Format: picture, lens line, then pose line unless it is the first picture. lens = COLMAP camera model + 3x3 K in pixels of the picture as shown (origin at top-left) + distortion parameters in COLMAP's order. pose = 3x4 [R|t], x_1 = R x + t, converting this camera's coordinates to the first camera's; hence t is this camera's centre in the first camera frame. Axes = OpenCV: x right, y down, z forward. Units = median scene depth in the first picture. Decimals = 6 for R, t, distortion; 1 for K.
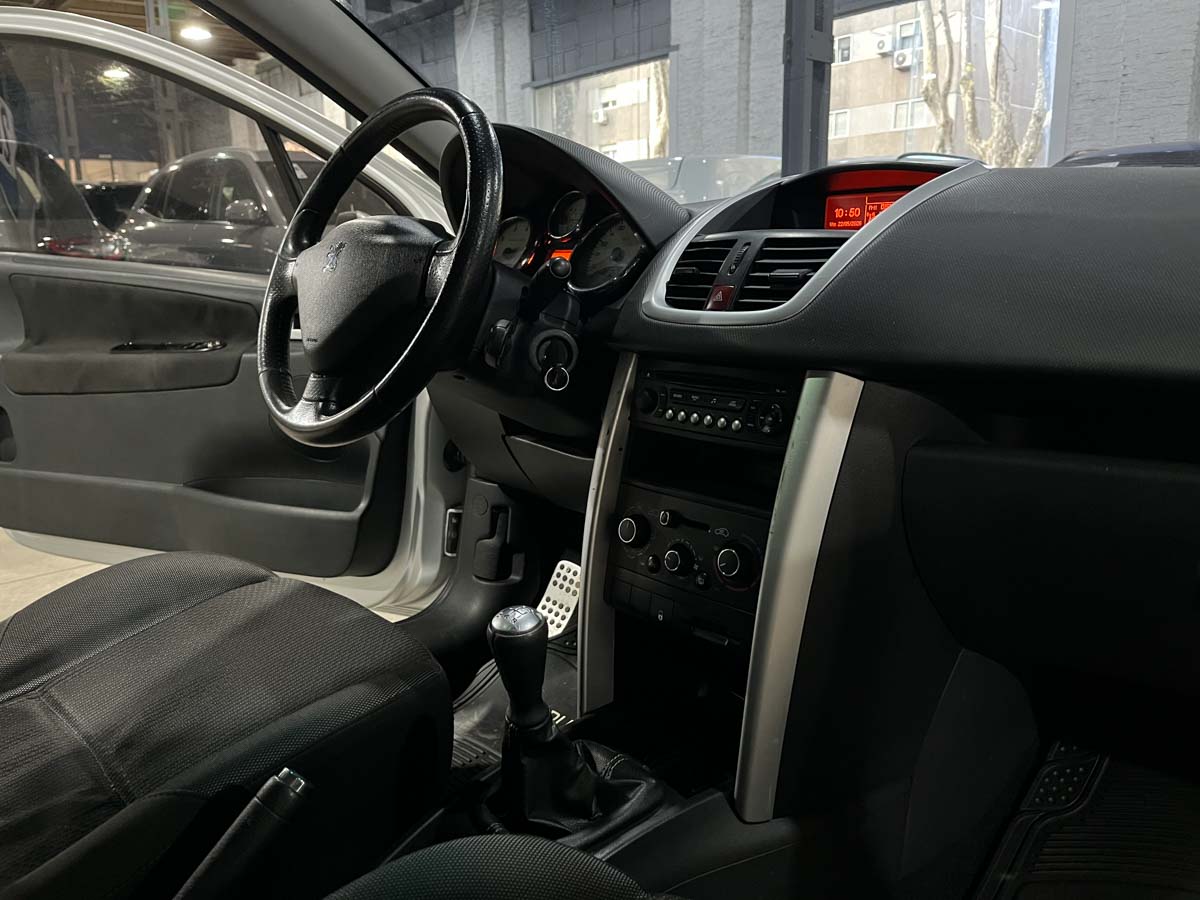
lens RADIAL K [[915.9, 0, 603.4], [0, 915.9, 446.0], [0, 0, 1]] dist [-0.002796, -0.005806]
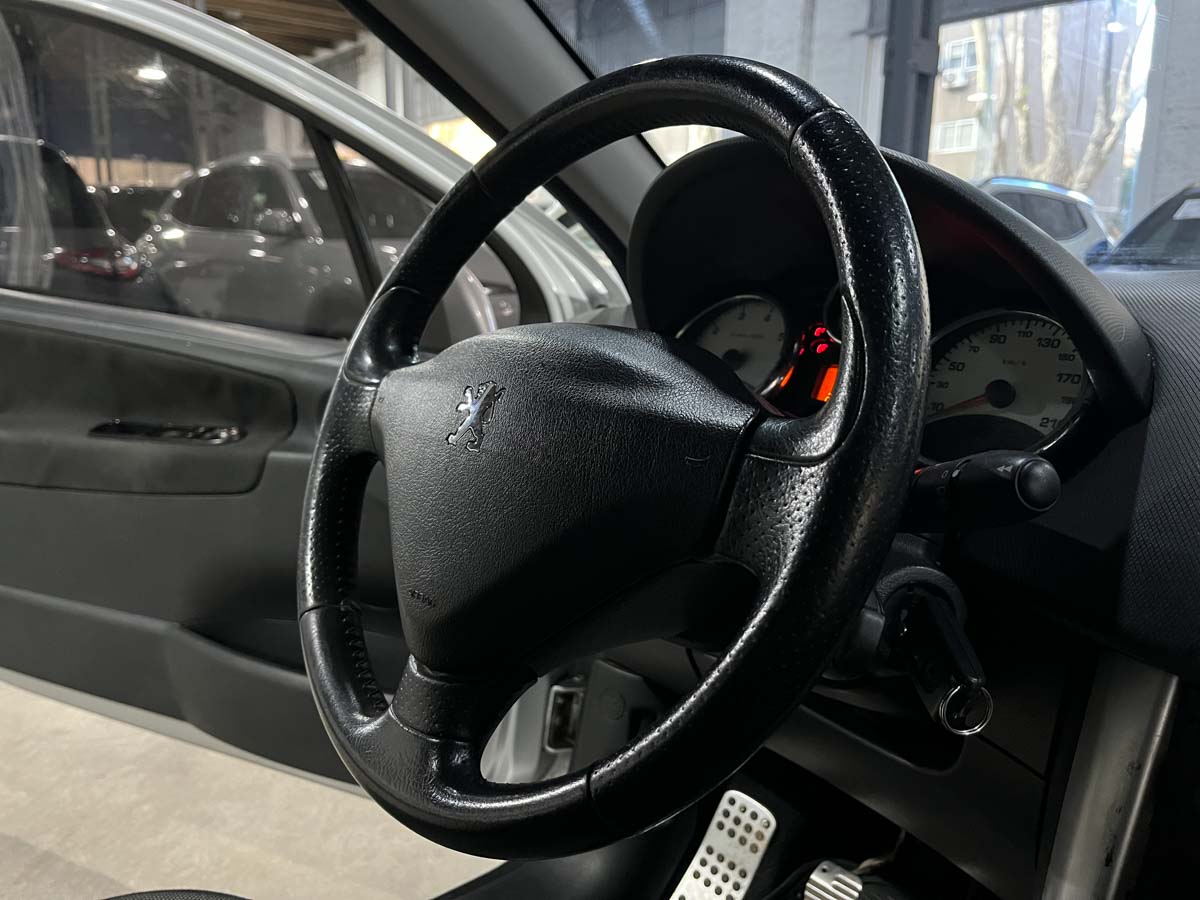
lens RADIAL K [[914.7, 0, 597.3], [0, 914.7, 450.5], [0, 0, 1]] dist [-0.005771, -0.014489]
pose [[0.999014, 0.035573, -0.026557, -0.049068], [-0.035769, 0.999336, -0.006946, -0.041922], [0.026292, 0.007889, 0.999623, 0.121100]]
